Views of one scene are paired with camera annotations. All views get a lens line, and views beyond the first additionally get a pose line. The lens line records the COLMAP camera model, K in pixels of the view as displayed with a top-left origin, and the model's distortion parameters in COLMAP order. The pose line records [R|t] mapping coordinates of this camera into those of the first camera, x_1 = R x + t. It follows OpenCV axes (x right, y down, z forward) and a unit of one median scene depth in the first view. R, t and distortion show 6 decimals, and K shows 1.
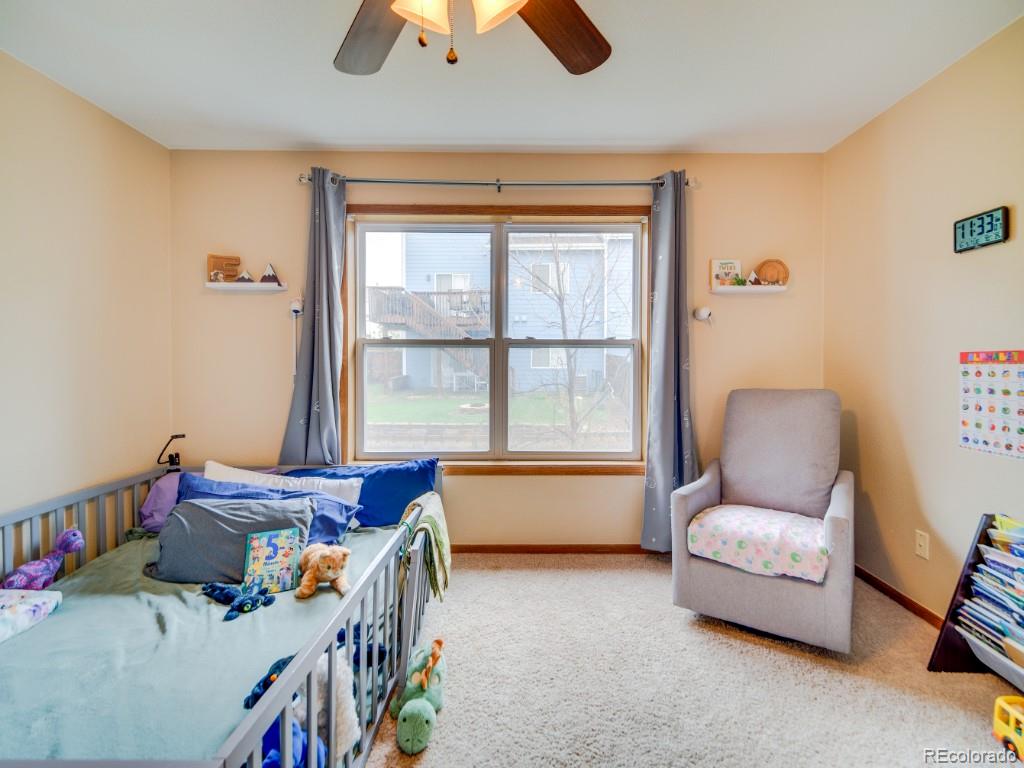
lens RADIAL K [[465.2, 0, 513.4], [0, 465.2, 359.4], [0, 0, 1]] dist [0.014939, -0.010951]
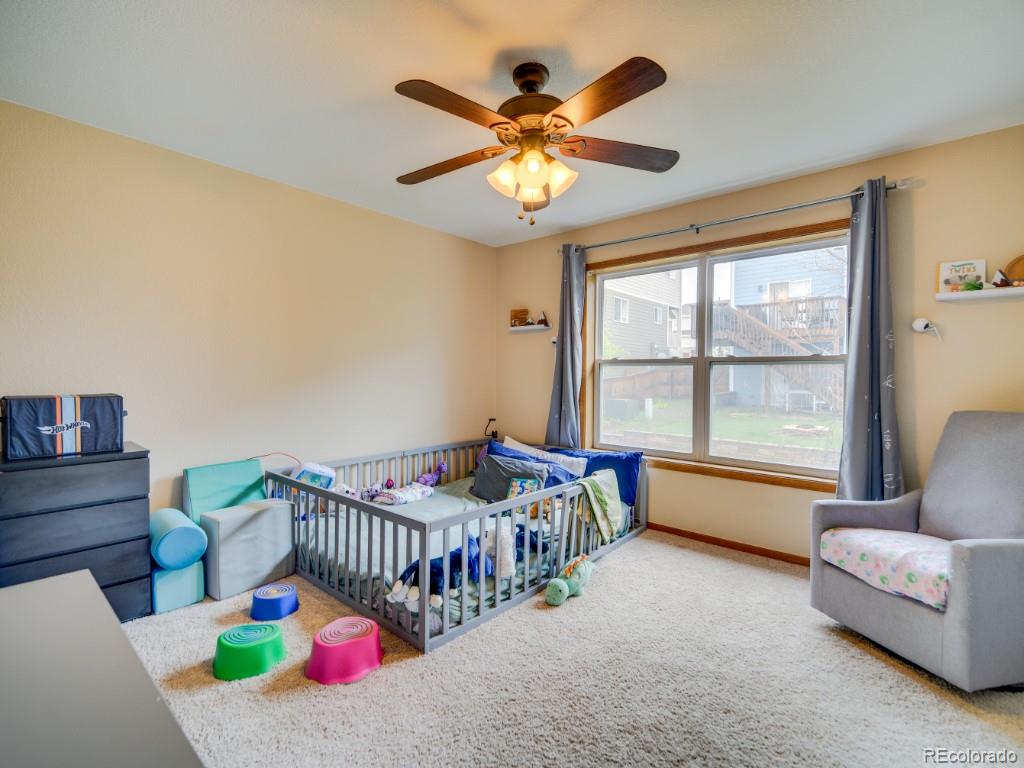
lens RADIAL K [[474.2, 0, 514.3], [0, 474.2, 363.5], [0, 0, 1]] dist [0.013692, -0.012022]
pose [[0.745496, -0.012312, -0.666397, 0.452084], [-0.003938, 0.999731, -0.022876, -0.000640], [0.666499, 0.019678, 0.745246, -0.216346]]
